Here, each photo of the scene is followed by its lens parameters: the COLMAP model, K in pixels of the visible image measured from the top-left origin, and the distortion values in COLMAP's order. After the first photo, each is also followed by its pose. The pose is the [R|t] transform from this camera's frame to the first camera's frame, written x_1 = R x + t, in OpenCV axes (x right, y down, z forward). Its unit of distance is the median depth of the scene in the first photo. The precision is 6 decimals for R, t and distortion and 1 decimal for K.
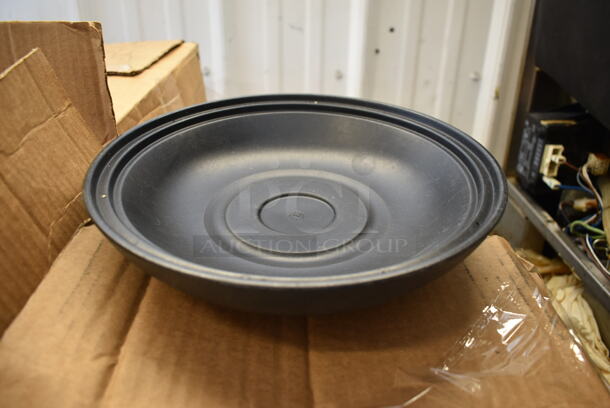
lens RADIAL K [[468.3, 0, 305.0], [0, 468.3, 204.0], [0, 0, 1]] dist [-0.029578, -0.000849]
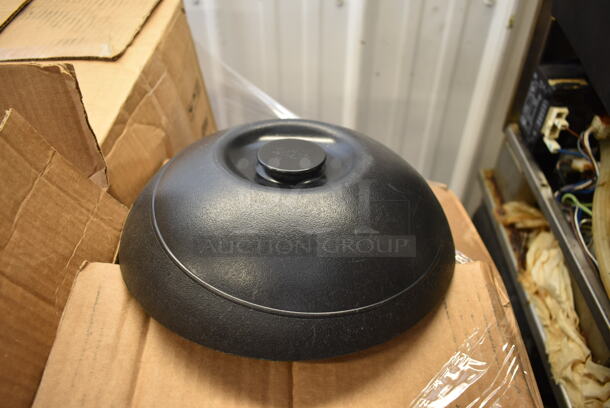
lens RADIAL K [[468.3, 0, 305.0], [0, 468.3, 204.0], [0, 0, 1]] dist [-0.029578, -0.000849]
pose [[0.999807, -0.005303, -0.018935, 0.027501], [0.010415, 0.959593, 0.281197, -0.213529], [0.016679, -0.281340, 0.959463, 0.013204]]
